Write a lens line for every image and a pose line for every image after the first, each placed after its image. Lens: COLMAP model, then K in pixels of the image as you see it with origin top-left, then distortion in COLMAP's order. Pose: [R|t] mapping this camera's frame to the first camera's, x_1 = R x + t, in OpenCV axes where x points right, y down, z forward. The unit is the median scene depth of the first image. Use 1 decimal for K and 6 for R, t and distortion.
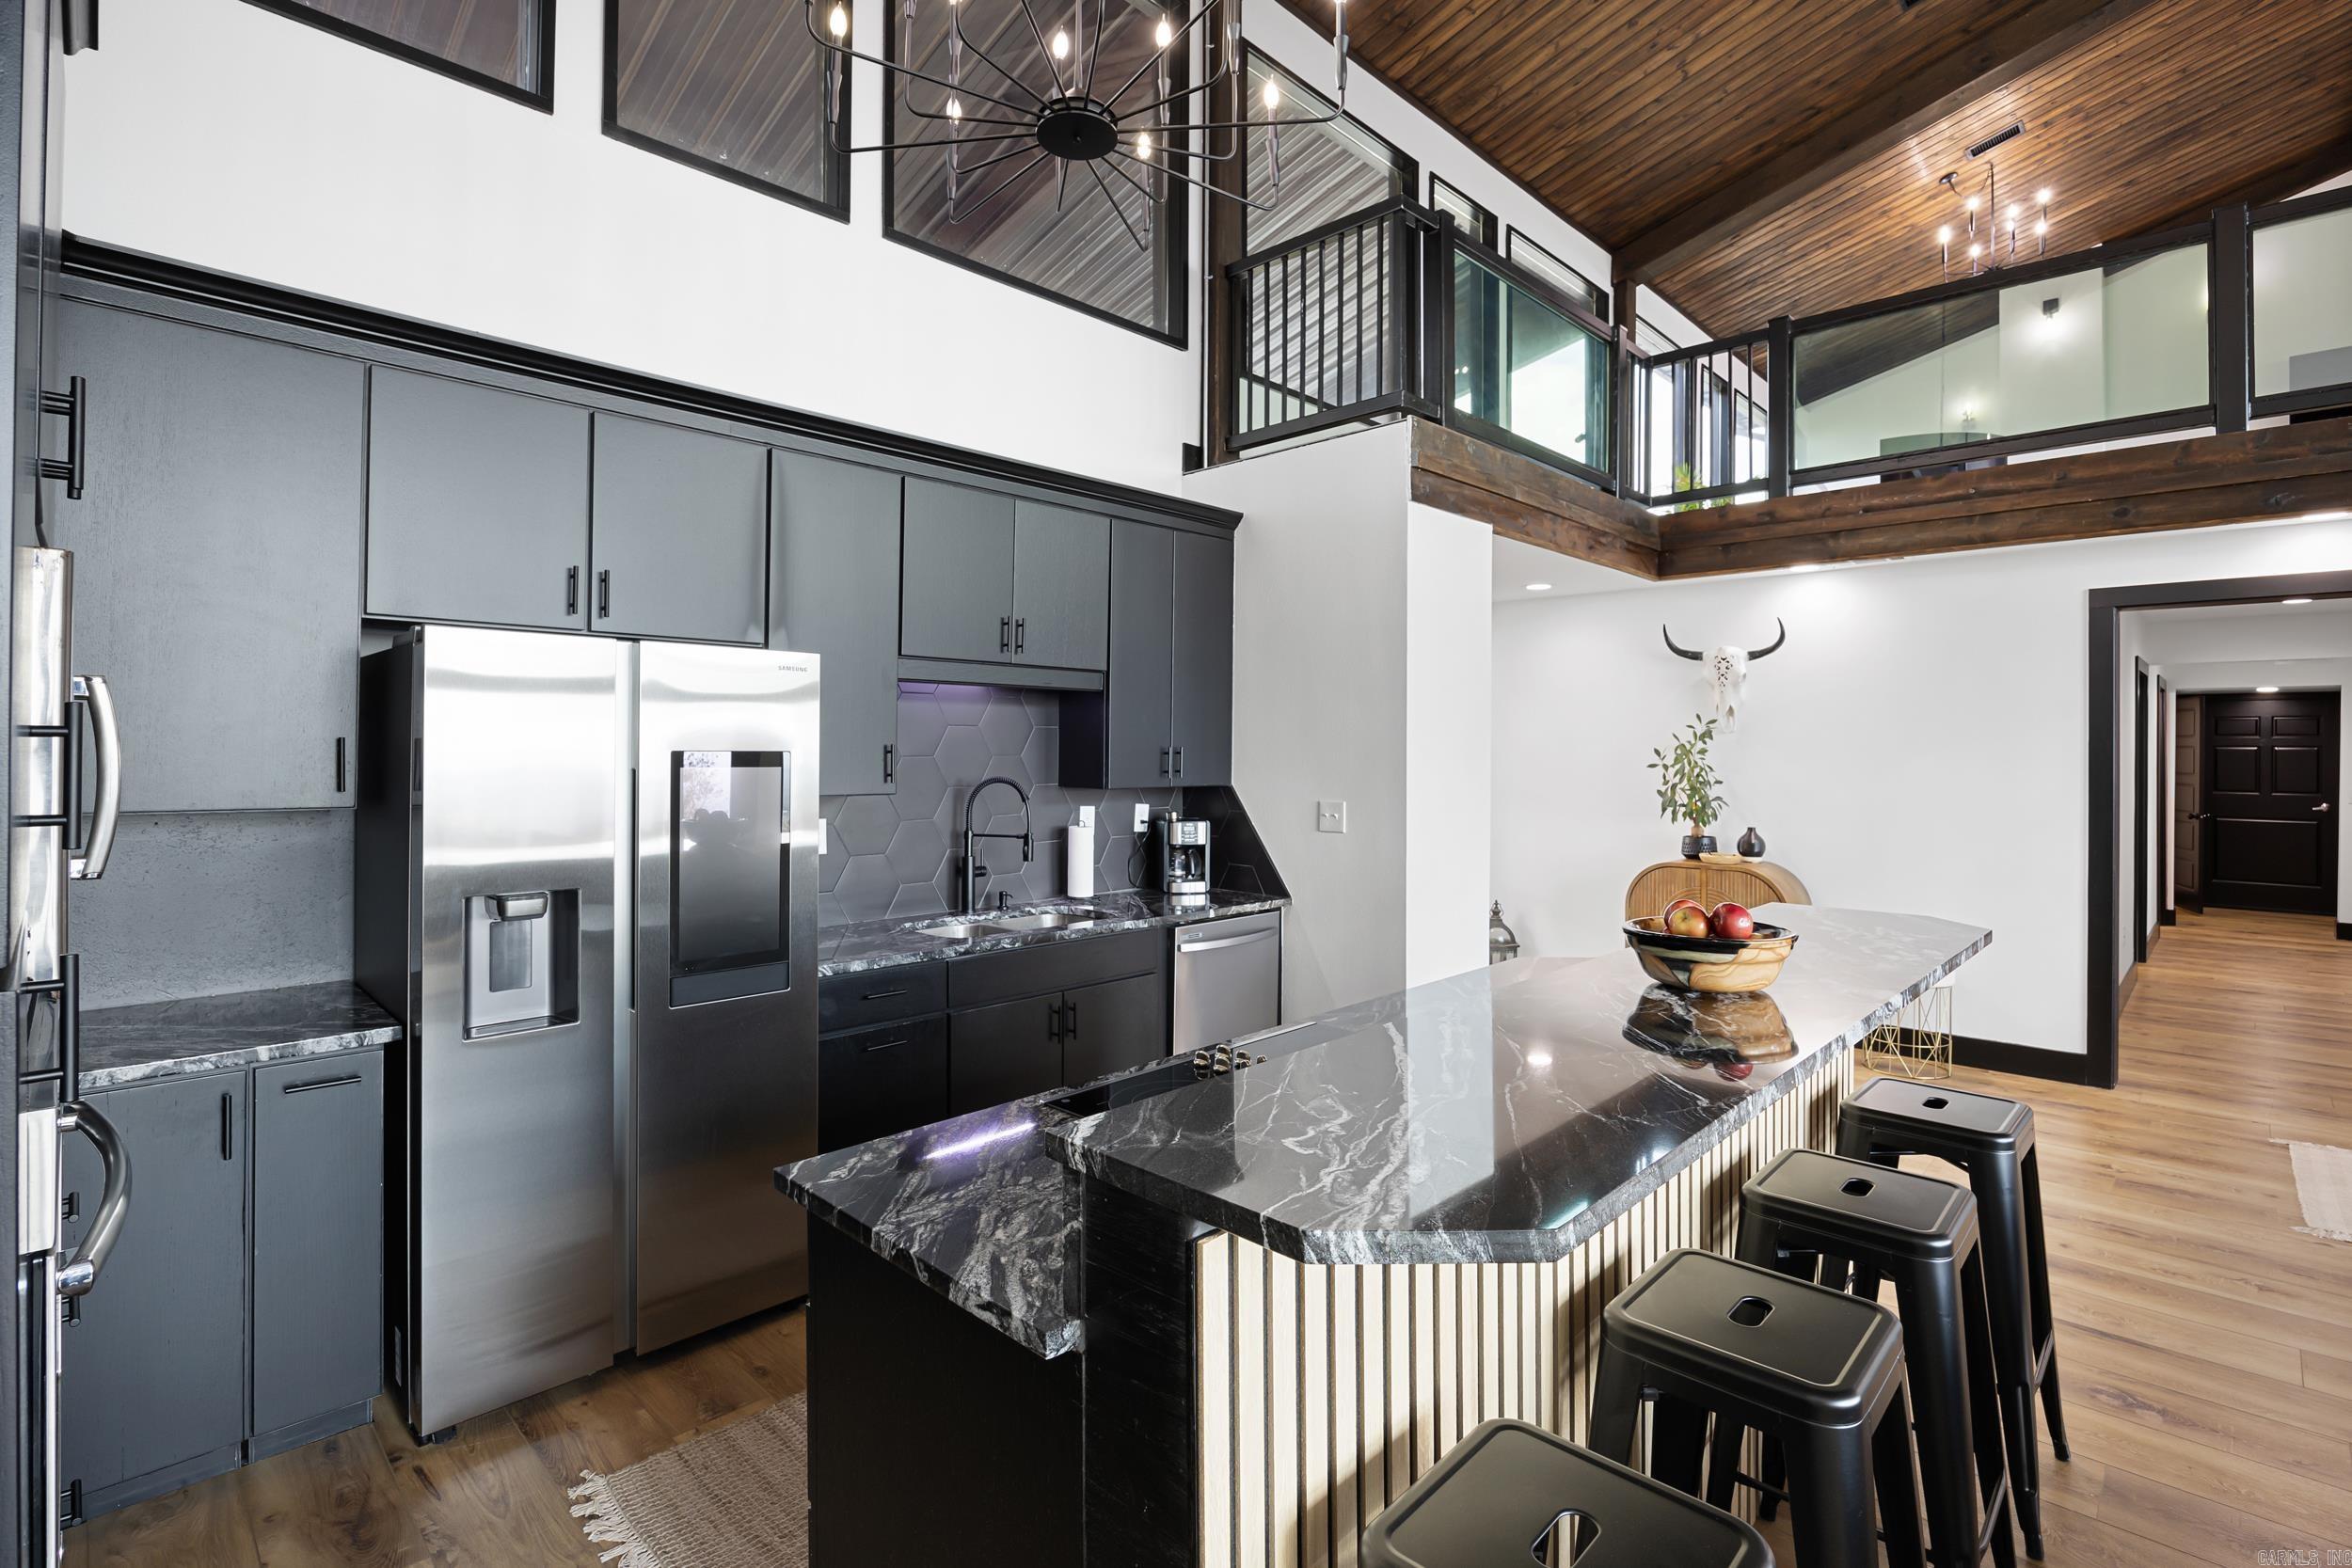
lens RADIAL K [[1082.2, 0, 1189.3], [0, 1082.2, 733.9], [0, 0, 1]] dist [-0.008855, -0.000577]
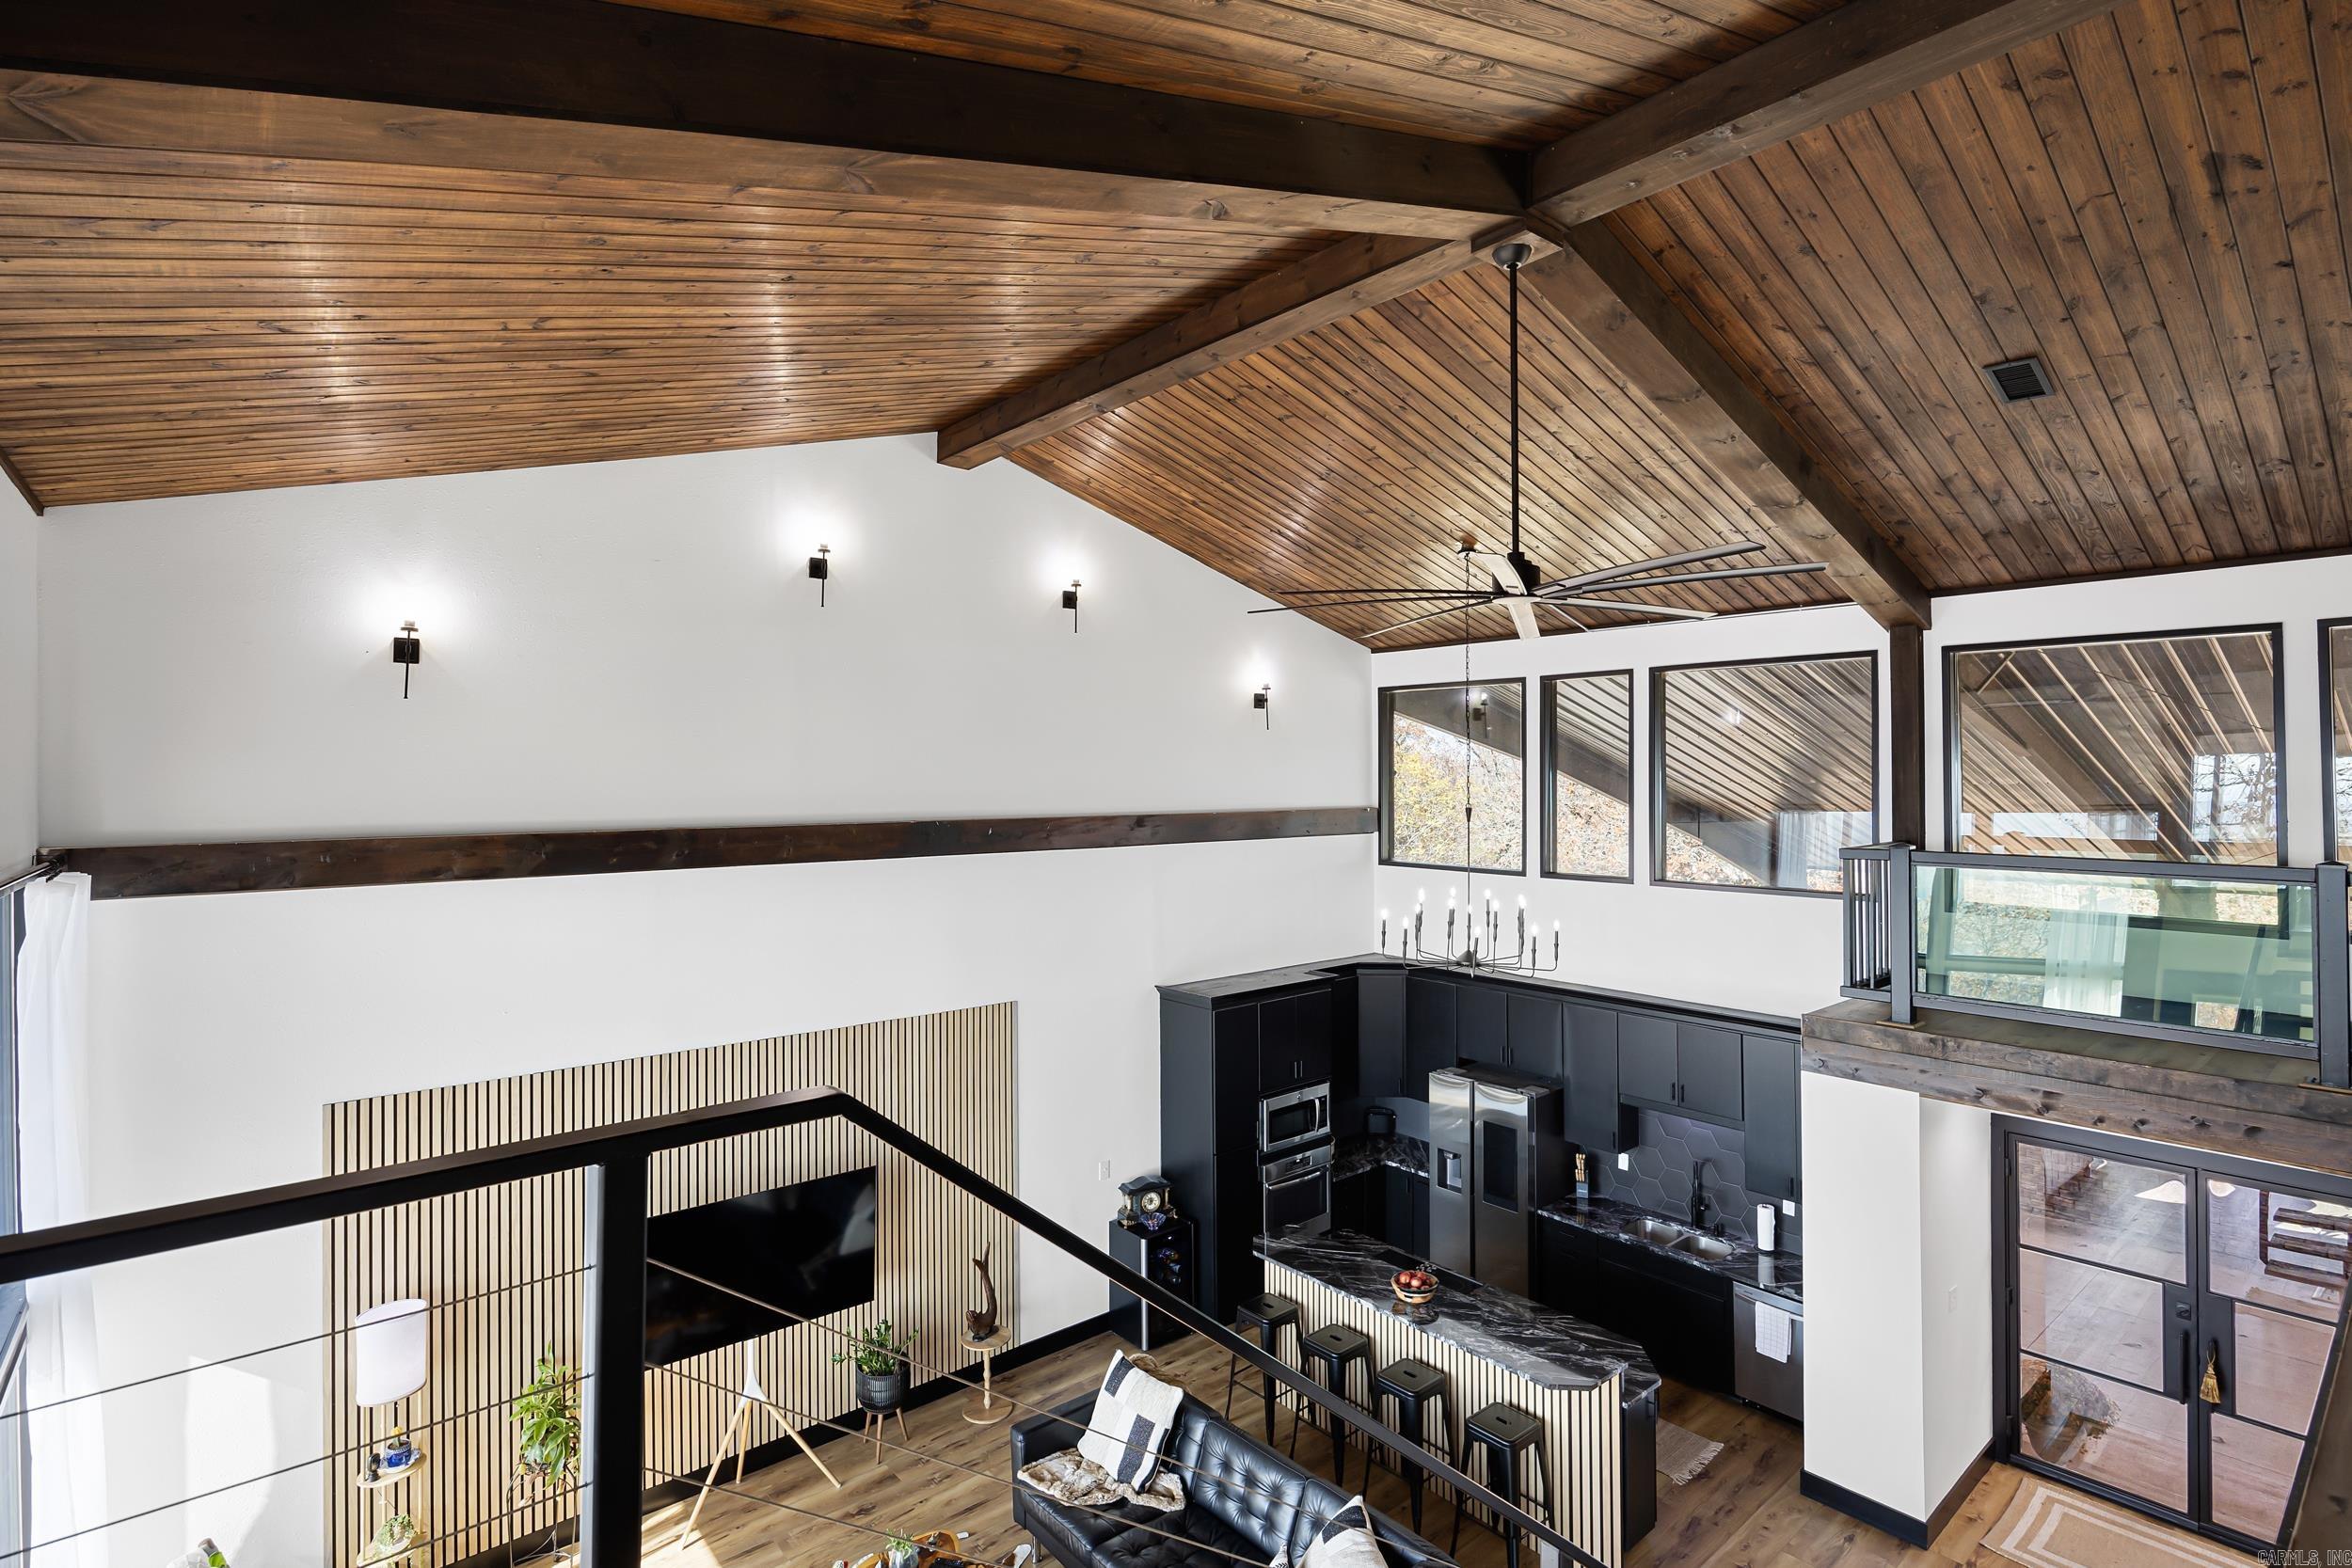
lens RADIAL K [[1153.4, 0, 1159.7], [0, 1153.4, 756.3], [0, 0, 1]] dist [-0.009946, -0.000673]
pose [[-0.105820, -0.009562, -0.994339, 1.577797], [0.015643, 0.999814, -0.011280, -0.538071], [0.994262, -0.016748, -0.105651, 0.230405]]
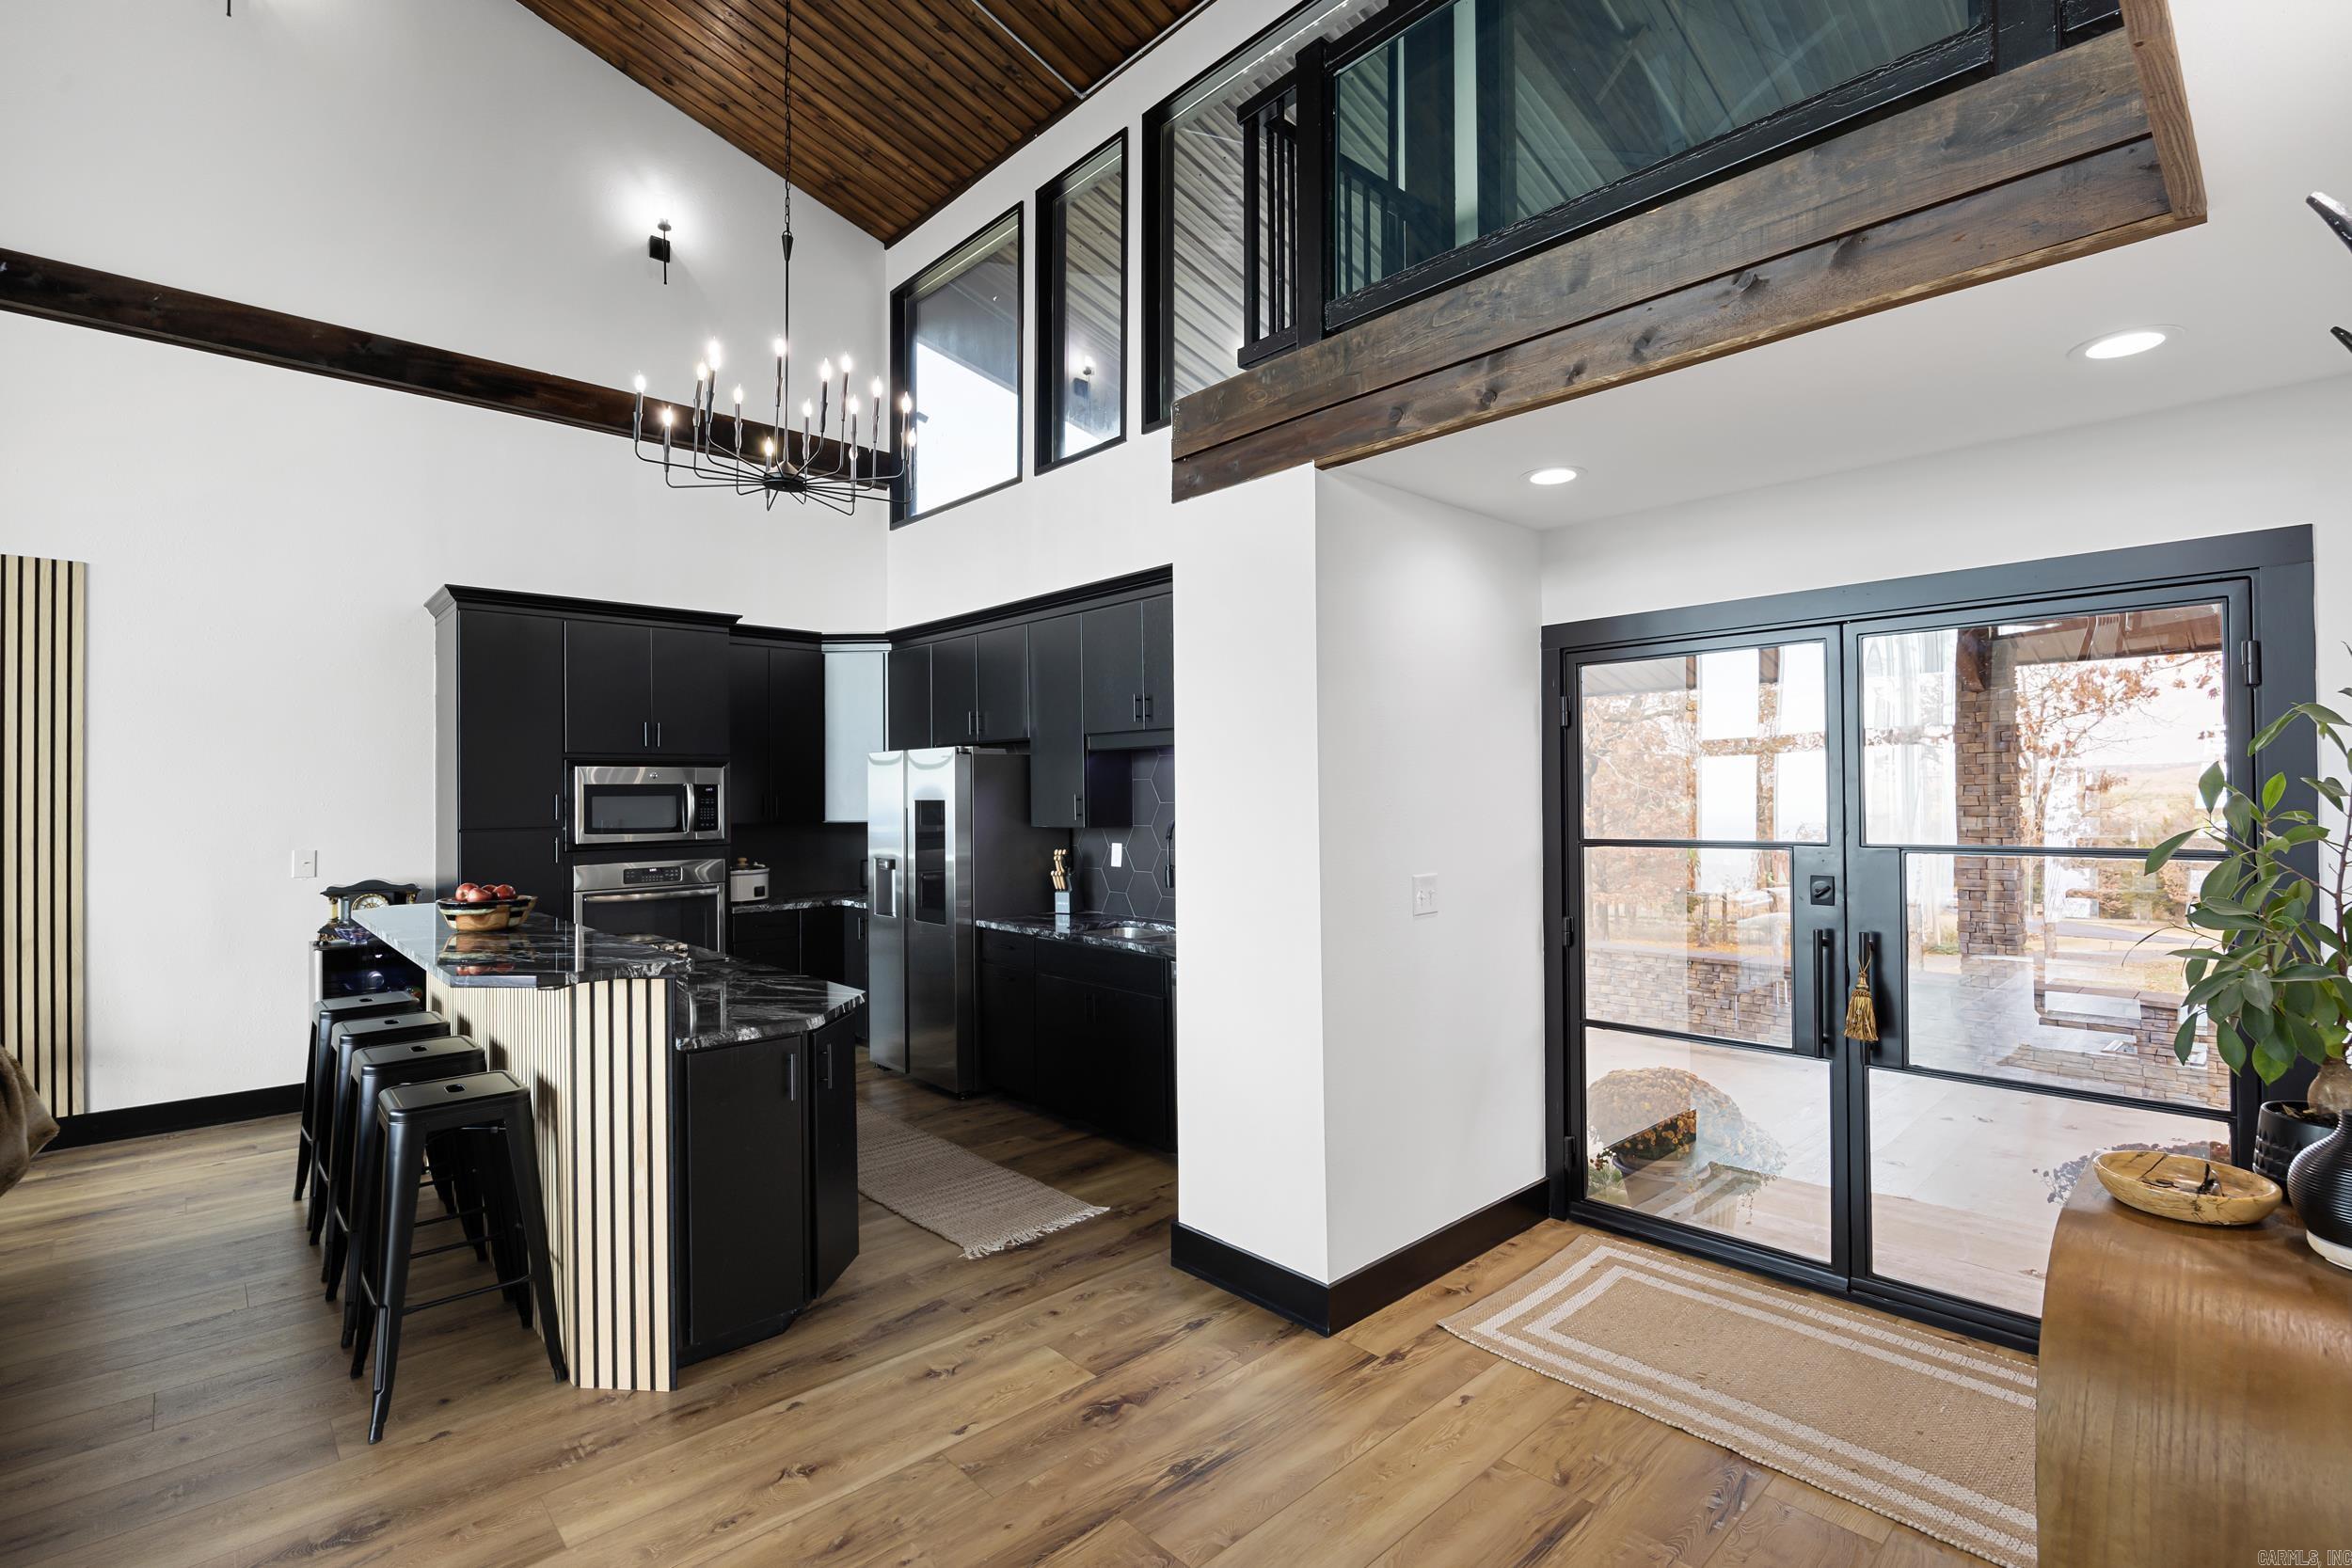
lens RADIAL K [[1082.2, 0, 1188.4], [0, 1082.2, 790.9], [0, 0, 1]] dist [-0.008855, -0.000577]
pose [[-0.049077, -0.010307, -0.998742, 0.867044], [0.019930, 0.999738, -0.011297, 0.016814], [0.998596, -0.020459, -0.048859, 0.863679]]
